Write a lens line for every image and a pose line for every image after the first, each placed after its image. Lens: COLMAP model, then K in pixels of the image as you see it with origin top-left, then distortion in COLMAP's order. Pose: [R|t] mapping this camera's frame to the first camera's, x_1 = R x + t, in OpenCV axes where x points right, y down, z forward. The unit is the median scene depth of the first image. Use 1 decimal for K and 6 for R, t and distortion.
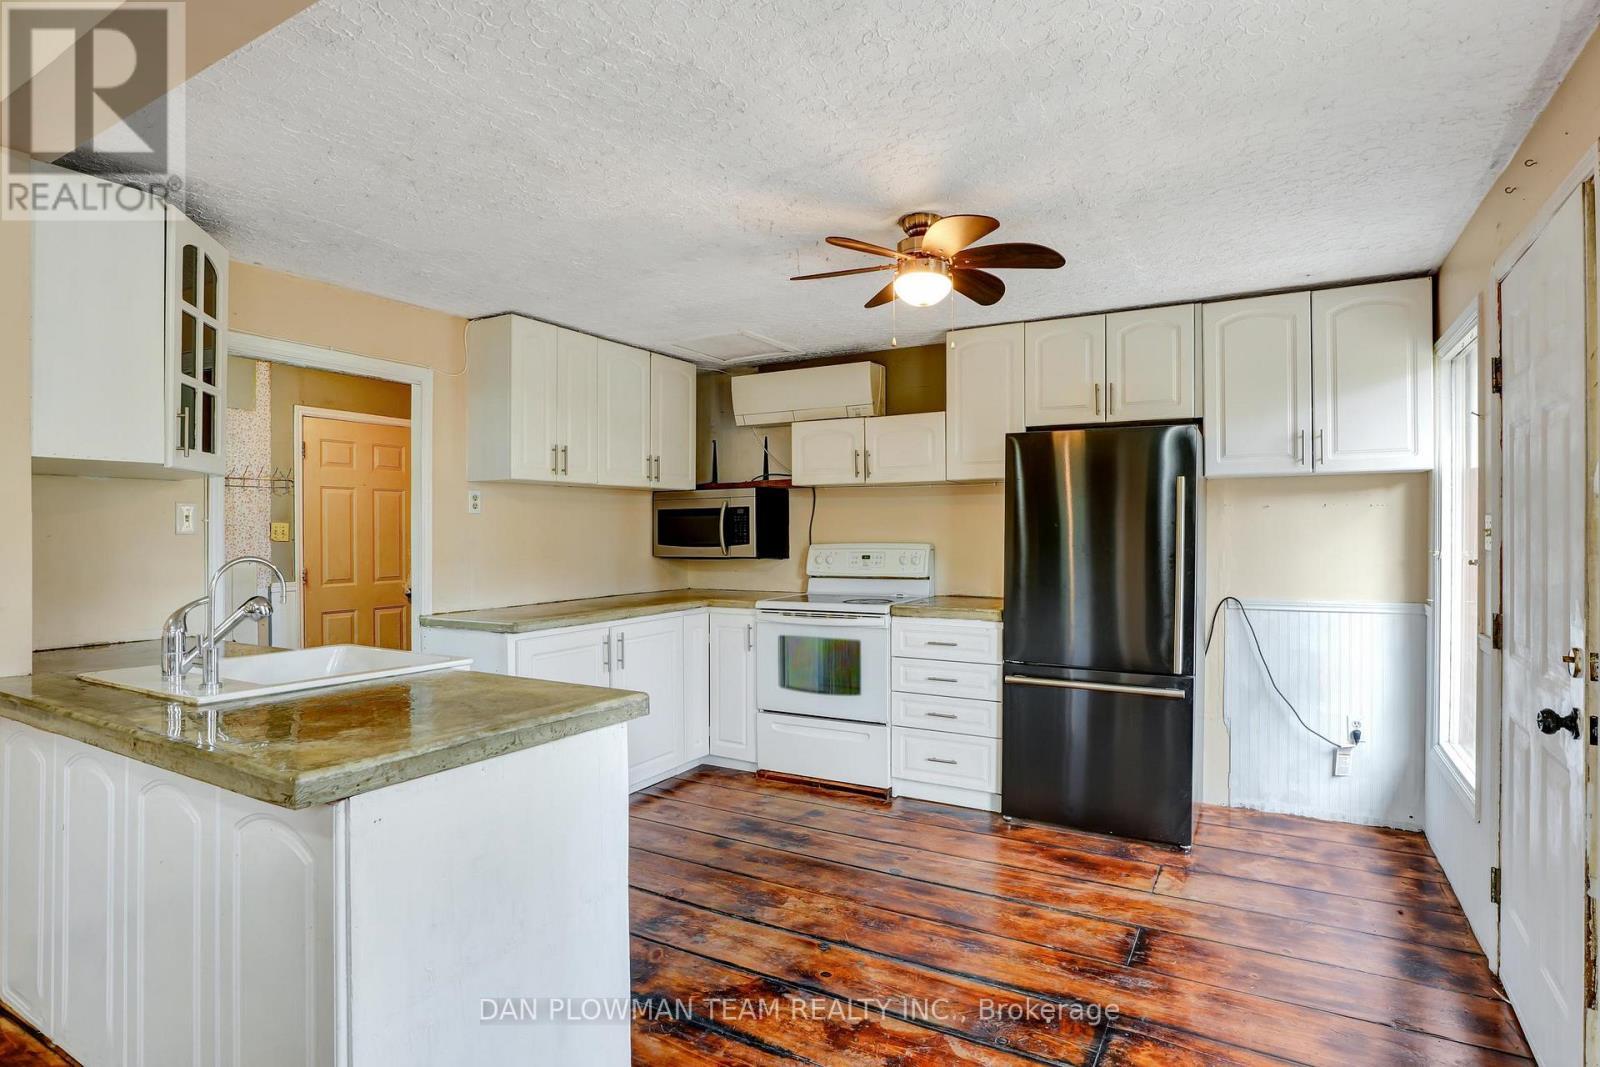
lens RADIAL K [[840.3, 0, 800.0], [0, 840.3, 533.5], [0, 0, 1]] dist [-0.020495, 0.001956]
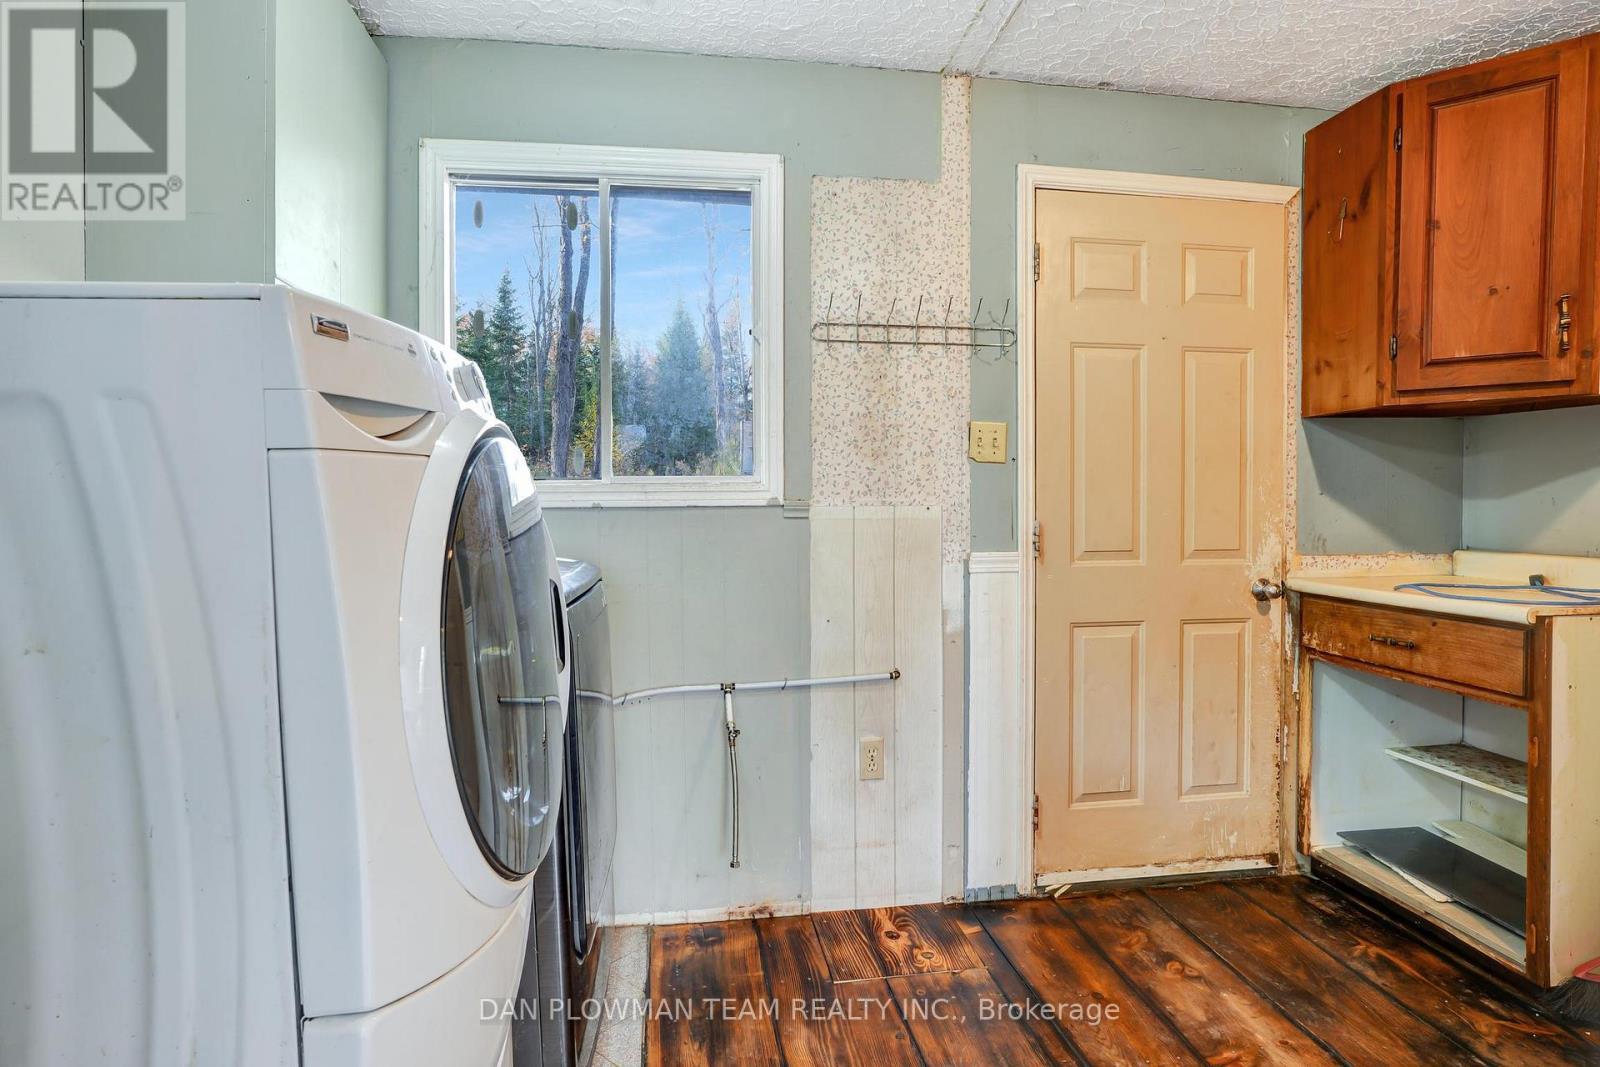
lens RADIAL K [[715.0, 0, 741.6], [0, 715.0, 504.4], [0, 0, 1]] dist [-0.031341, 0.000196]
pose [[0.604414, 0.011942, -0.796581, -0.405695], [-0.007308, 0.999929, 0.009445, 0.030988], [0.796637, 0.000113, 0.604459, 0.676549]]
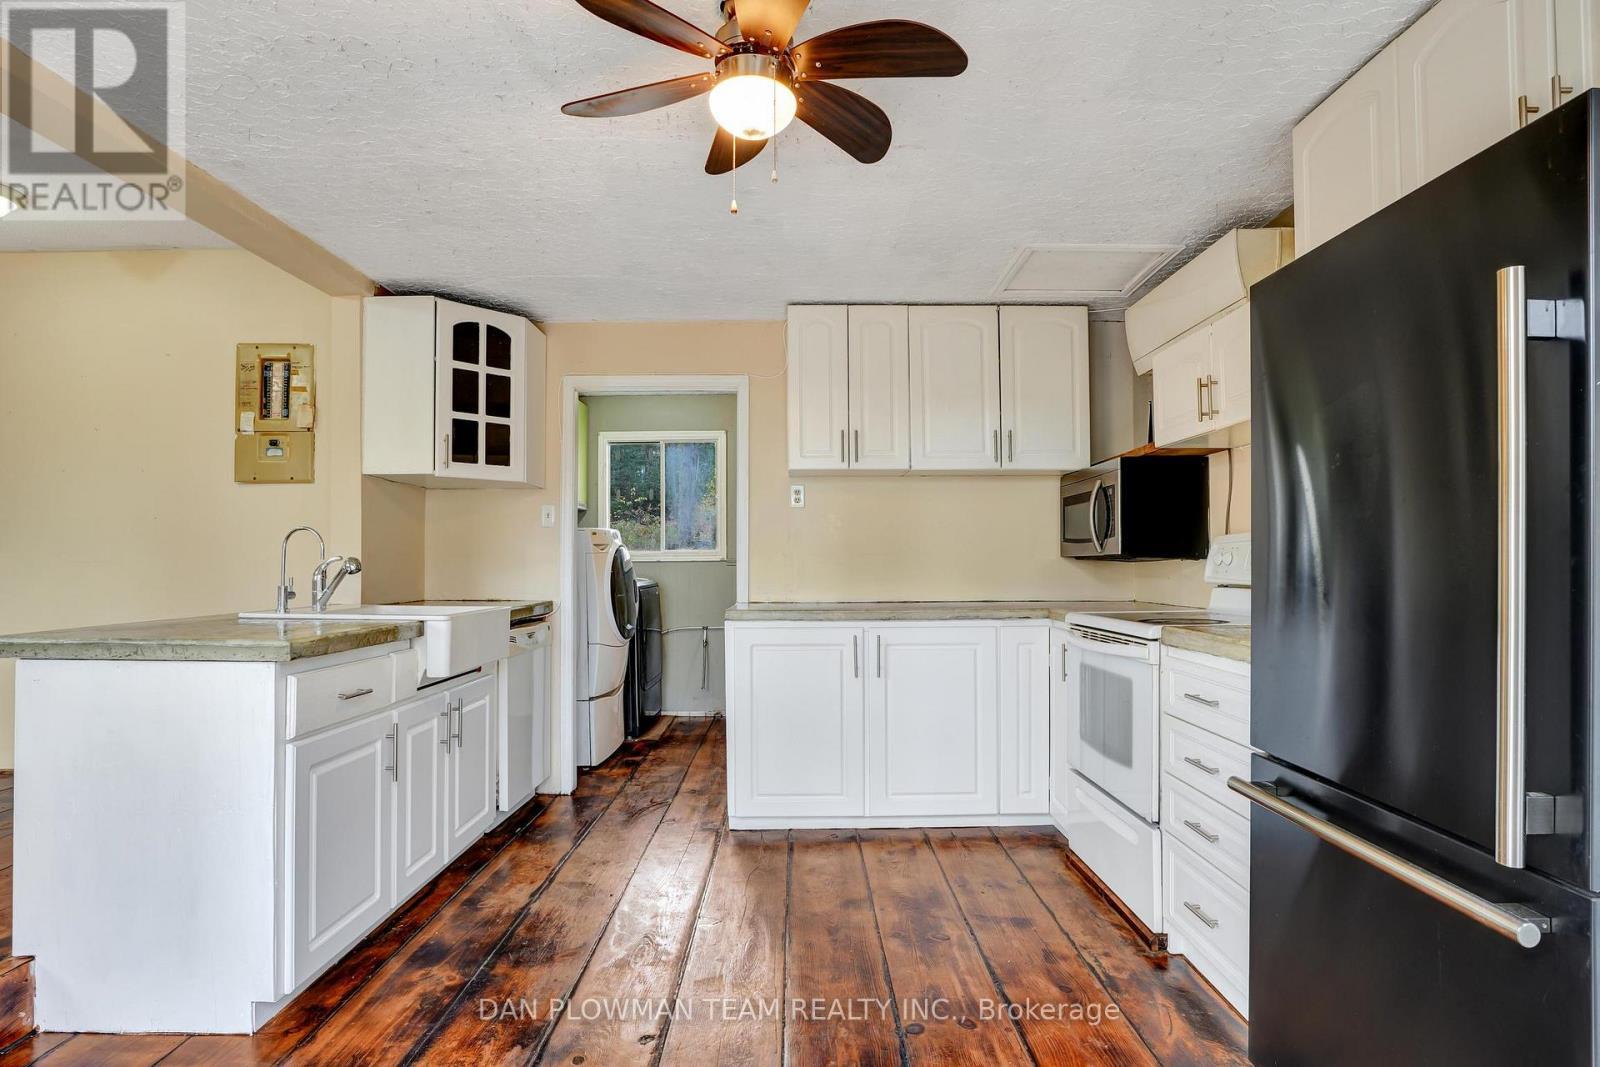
lens RADIAL K [[840.3, 0, 800.0], [0, 840.3, 533.5], [0, 0, 1]] dist [-0.020495, 0.001956]
pose [[0.499044, -0.023780, -0.866250, 0.422776], [-0.003555, 0.999559, -0.029488, 0.032014], [0.866569, 0.017796, 0.498740, 0.406400]]
